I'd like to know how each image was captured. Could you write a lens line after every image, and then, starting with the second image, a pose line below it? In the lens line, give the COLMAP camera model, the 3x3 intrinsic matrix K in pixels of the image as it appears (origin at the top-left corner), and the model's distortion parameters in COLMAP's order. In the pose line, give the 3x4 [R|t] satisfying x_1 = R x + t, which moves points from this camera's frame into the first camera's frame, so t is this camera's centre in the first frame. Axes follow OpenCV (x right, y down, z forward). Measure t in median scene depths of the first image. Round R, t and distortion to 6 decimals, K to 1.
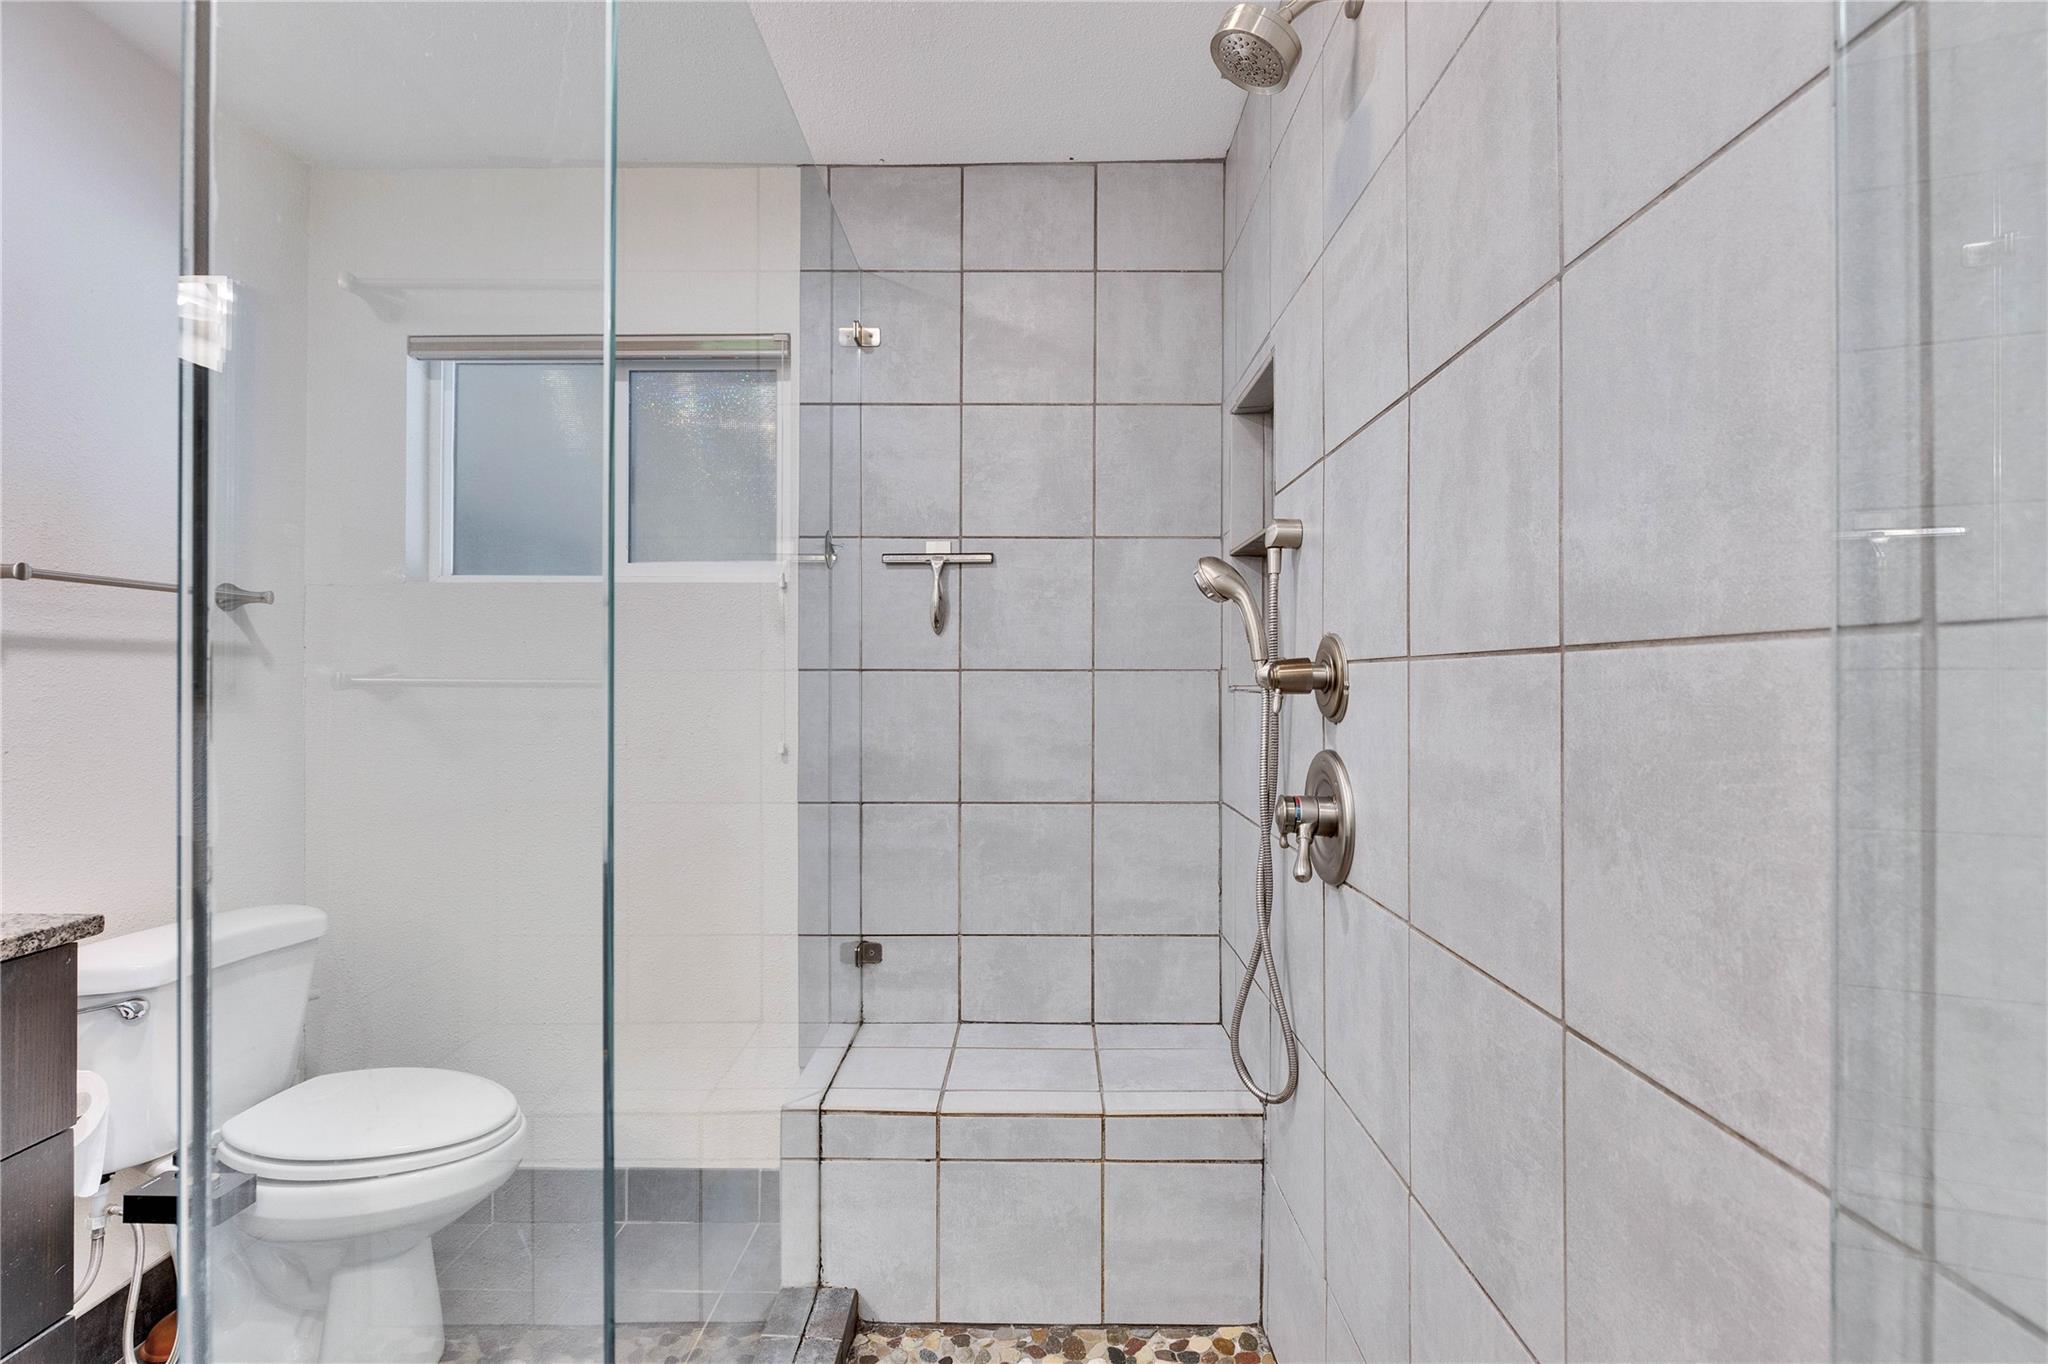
lens RADIAL K [[913.6, 0, 1032.5], [0, 913.6, 673.2], [0, 0, 1]] dist [0.000657, 0.000082]
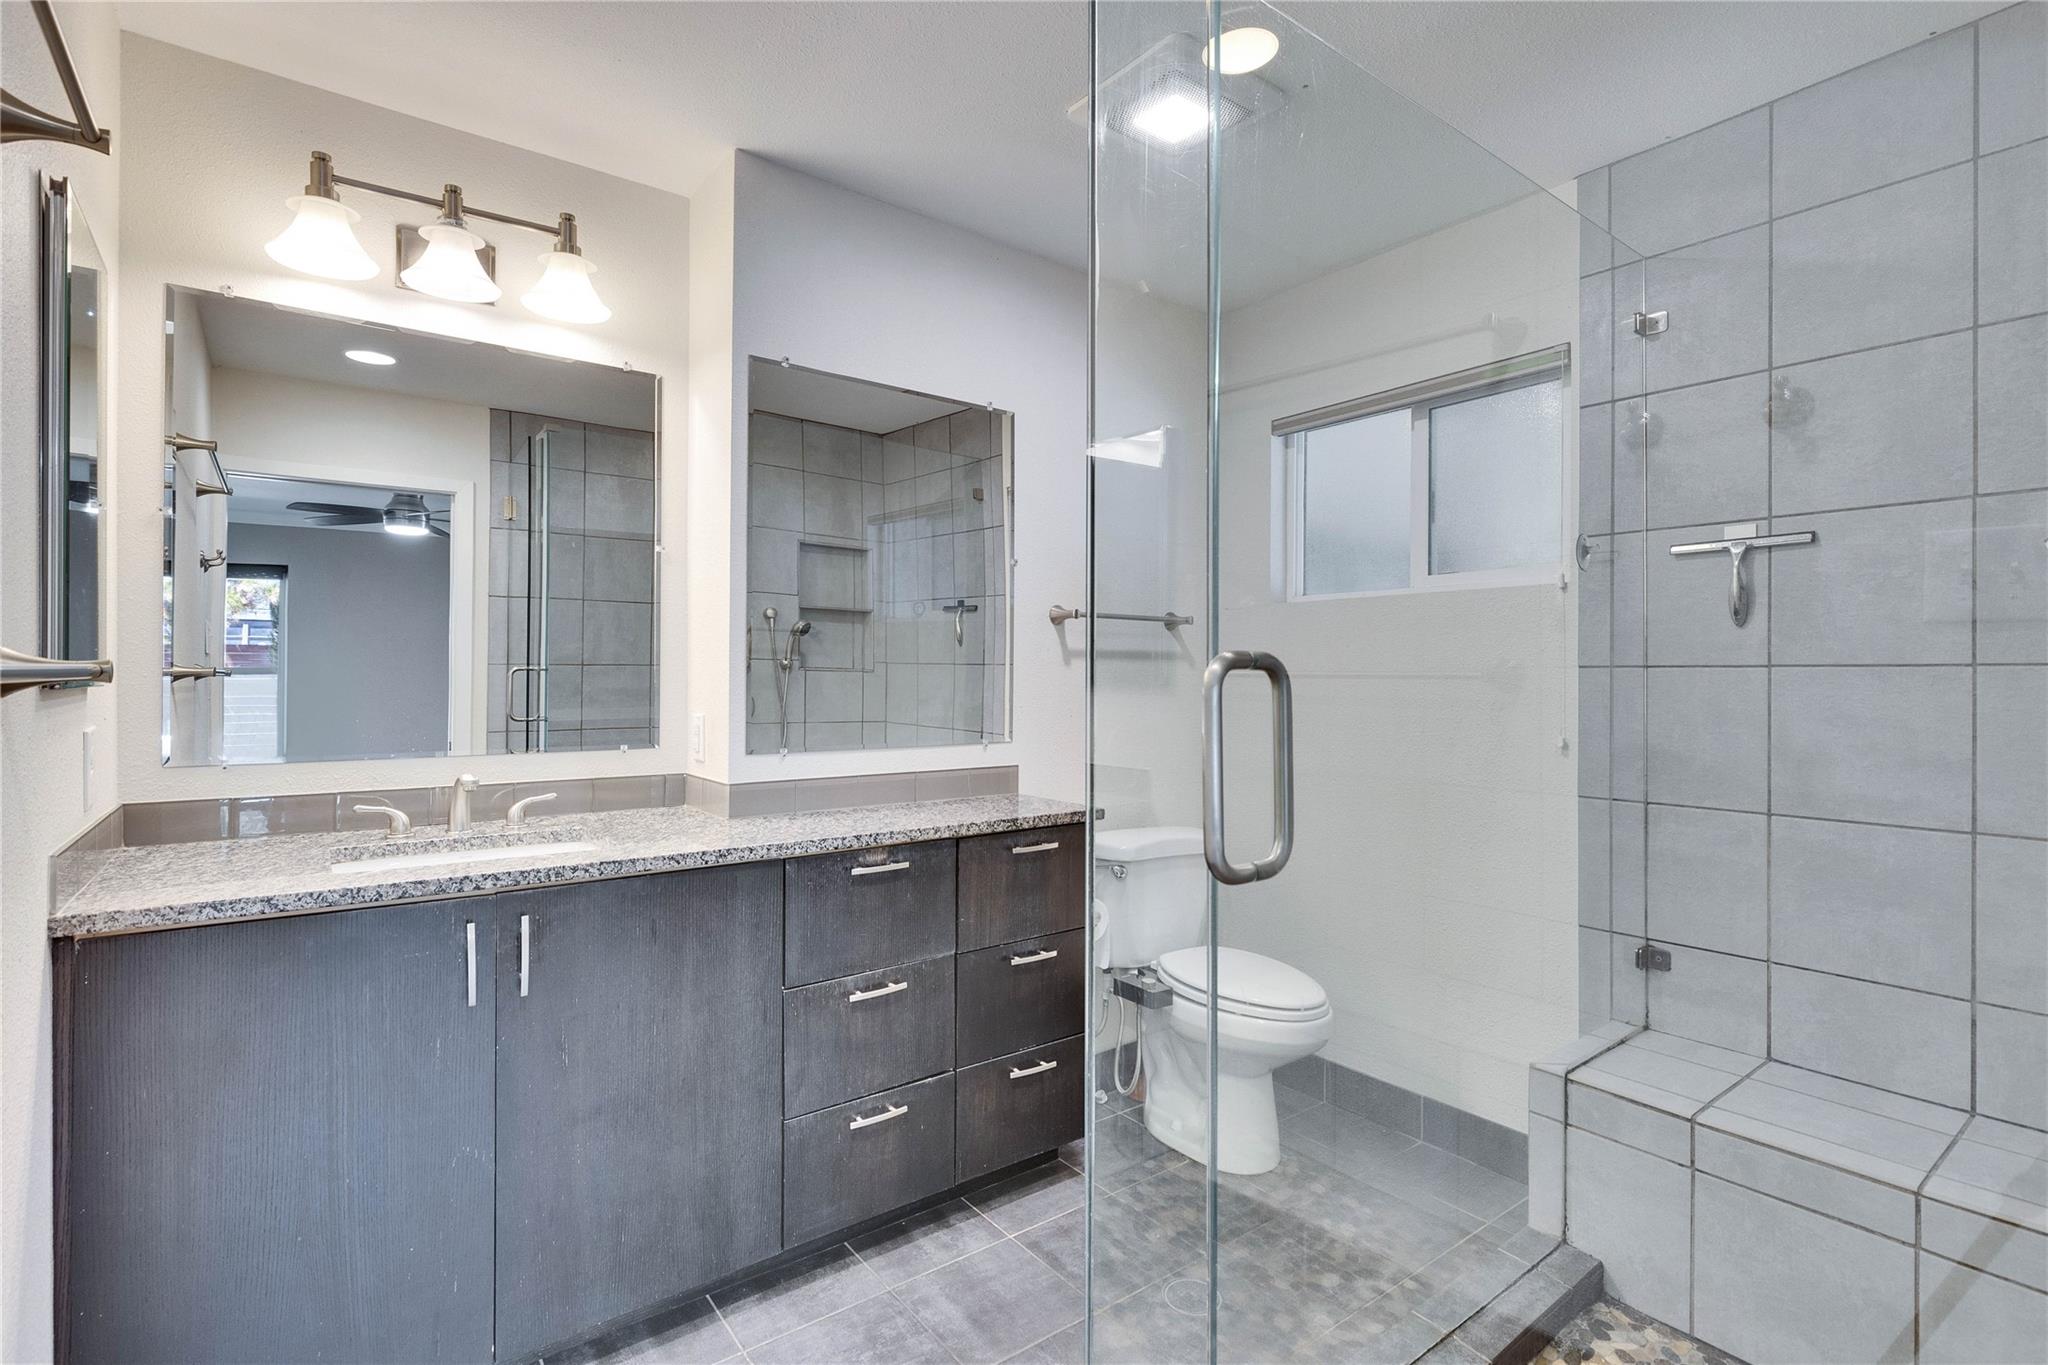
lens RADIAL K [[913.6, 0, 1032.5], [0, 913.6, 673.7], [0, 0, 1]] dist [0.000657, 0.000082]
pose [[0.616416, 0.000210, -0.787421, 0.181577], [-0.002355, 0.999996, -0.001578, 0.007429], [0.787417, 0.002827, 0.616414, -0.121490]]
